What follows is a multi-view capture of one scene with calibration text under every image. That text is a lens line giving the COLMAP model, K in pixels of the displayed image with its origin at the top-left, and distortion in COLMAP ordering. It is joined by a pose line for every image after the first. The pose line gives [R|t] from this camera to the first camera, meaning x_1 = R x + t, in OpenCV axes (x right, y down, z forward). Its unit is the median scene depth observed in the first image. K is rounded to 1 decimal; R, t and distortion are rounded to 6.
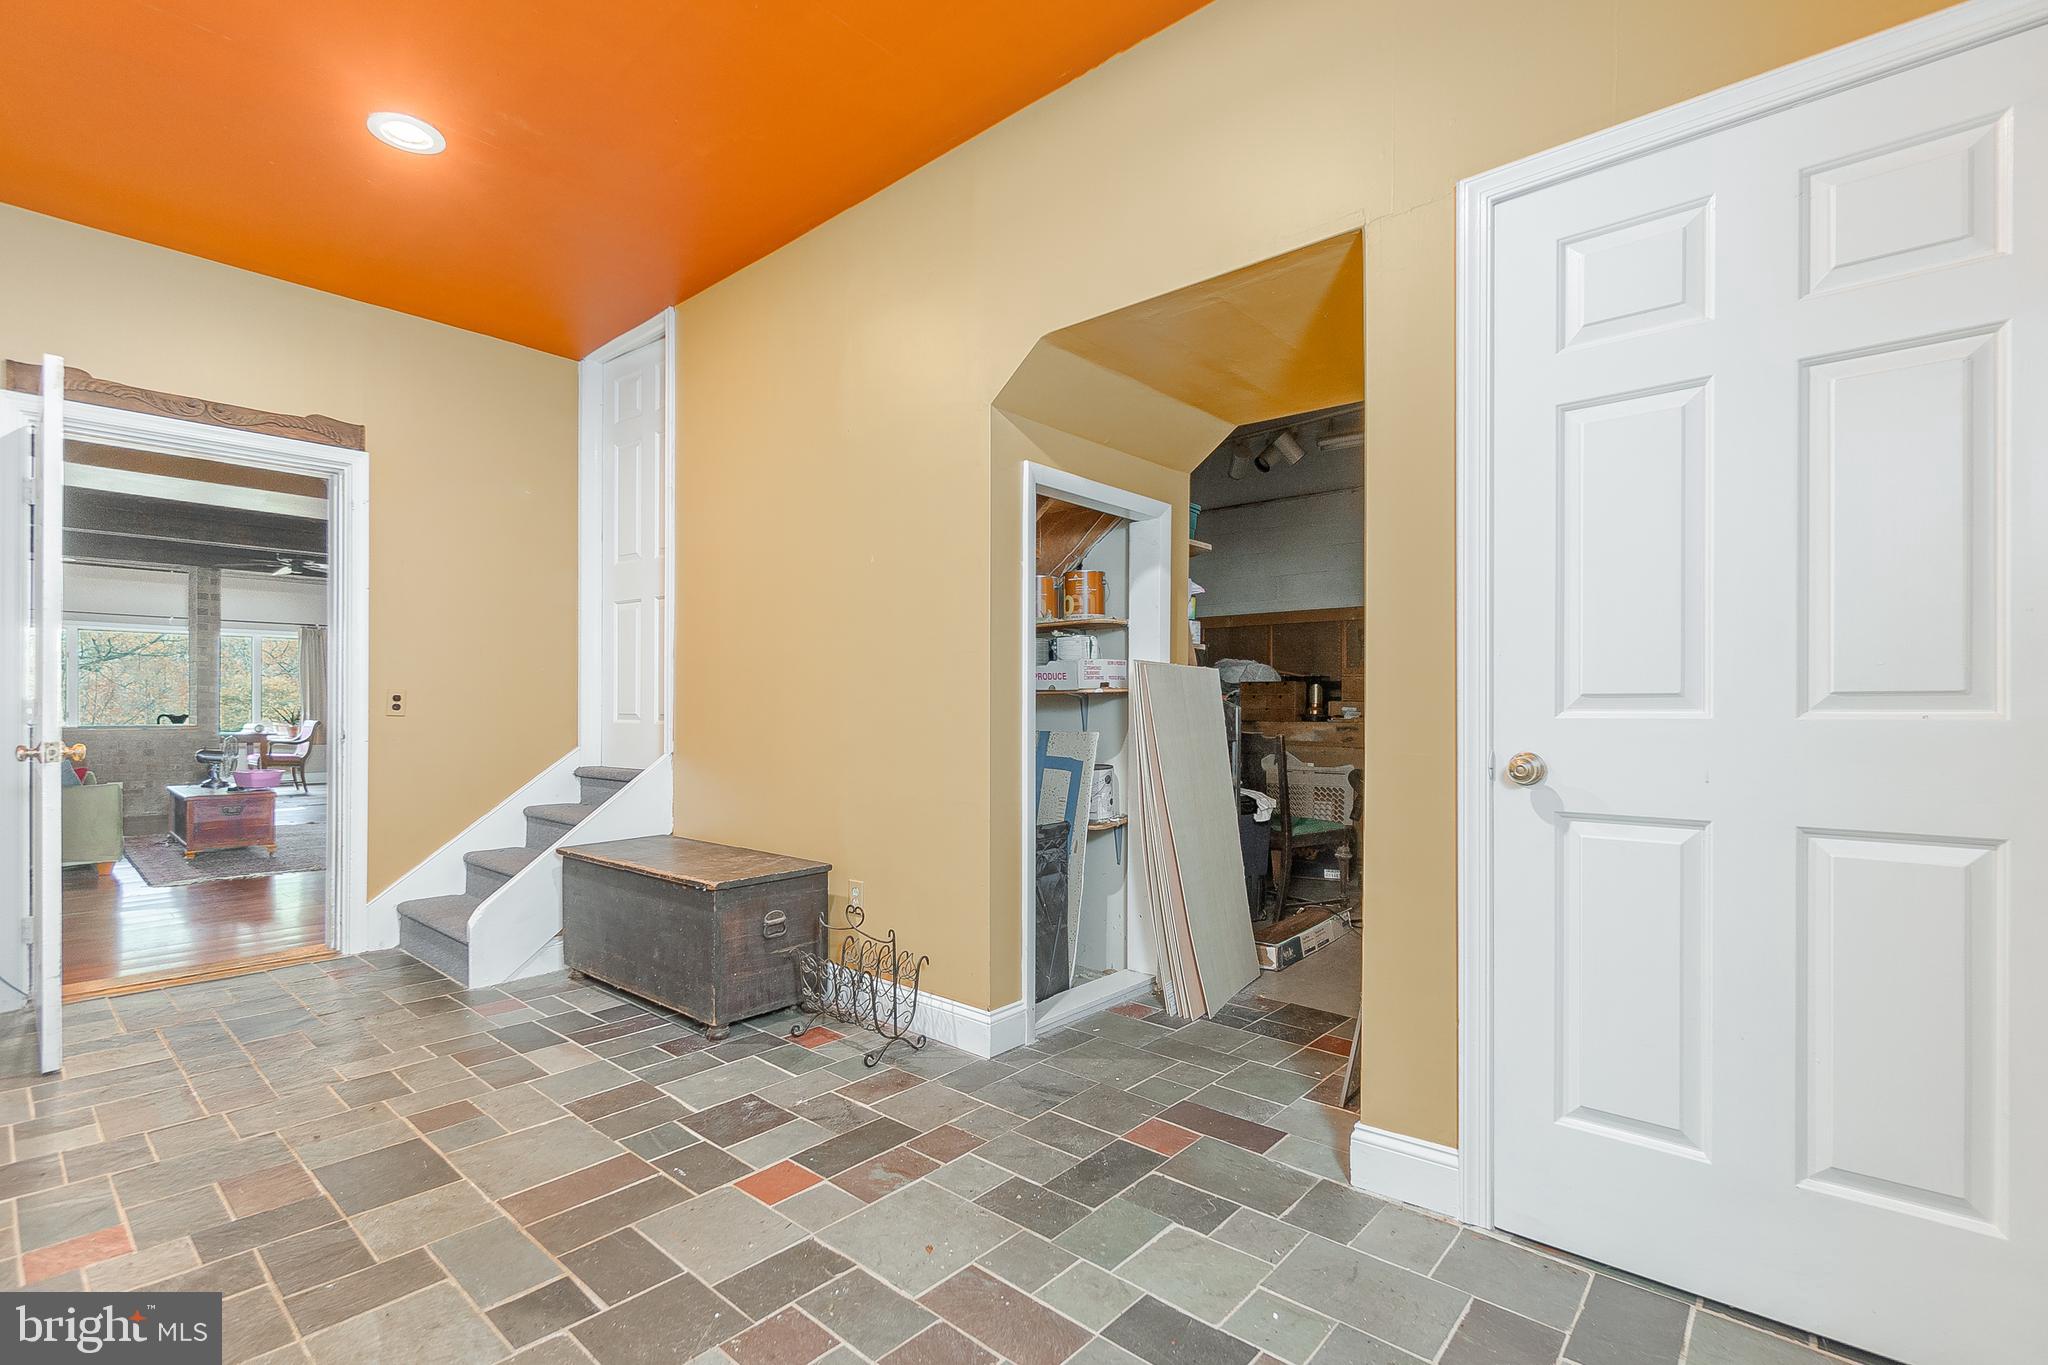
lens RADIAL K [[923.6, 0, 1021.7], [0, 923.6, 711.0], [0, 0, 1]] dist [-0.000705, -0.000238]
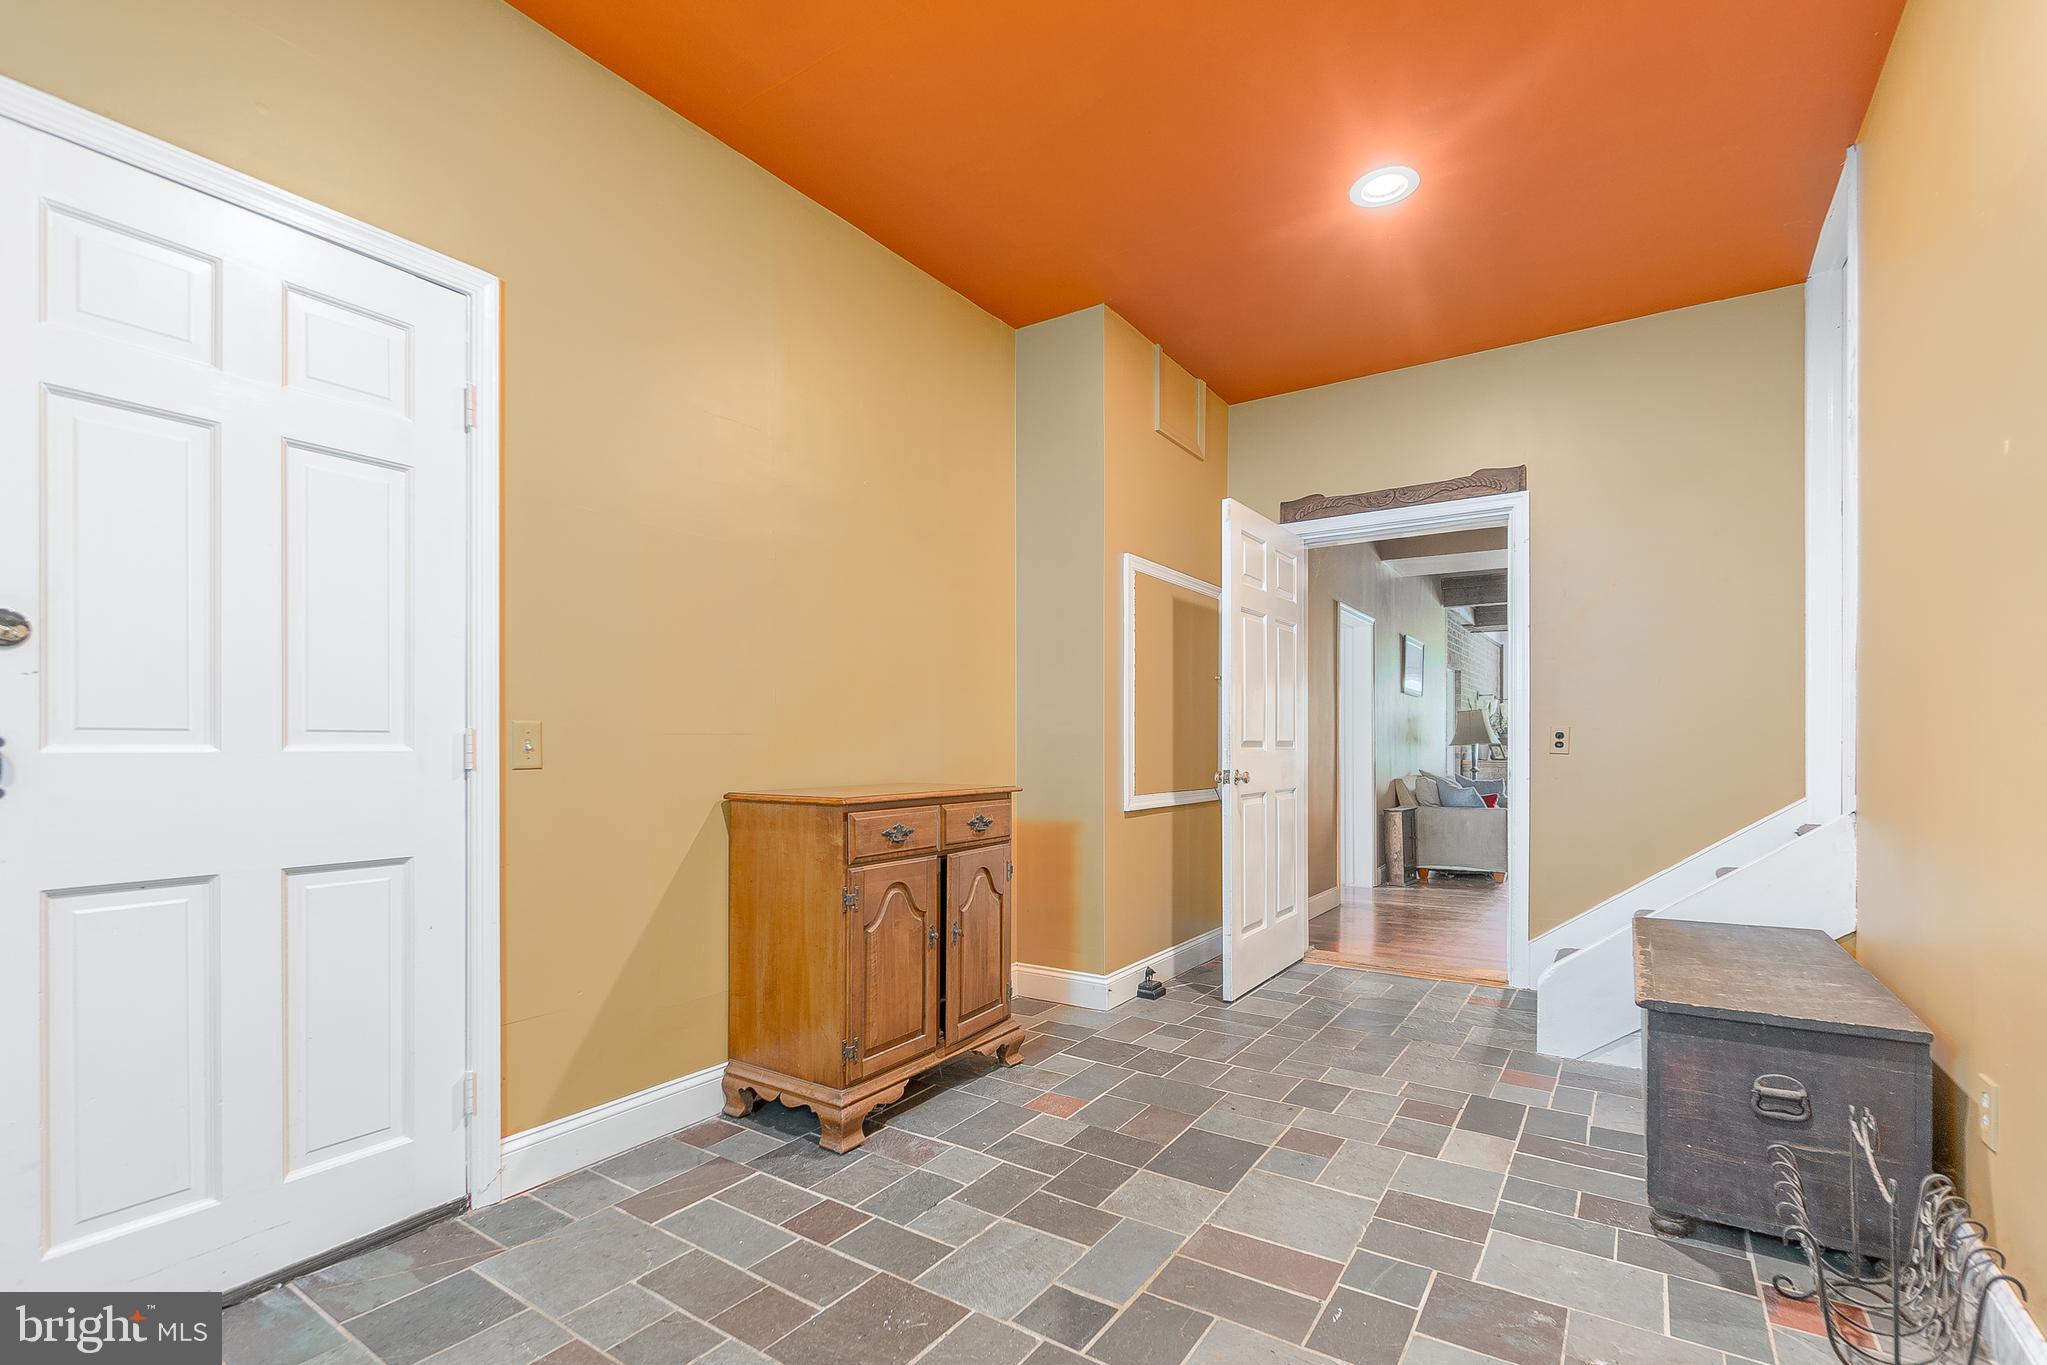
lens RADIAL K [[927.3, 0, 1030.4], [0, 927.3, 743.8], [0, 0, 1]] dist [-0.000134, -0.000041]
pose [[0.138345, -0.003685, -0.990377, 0.340065], [-0.002027, 0.999990, -0.004004, -0.000413], [0.990382, 0.002561, 0.138336, 0.520731]]
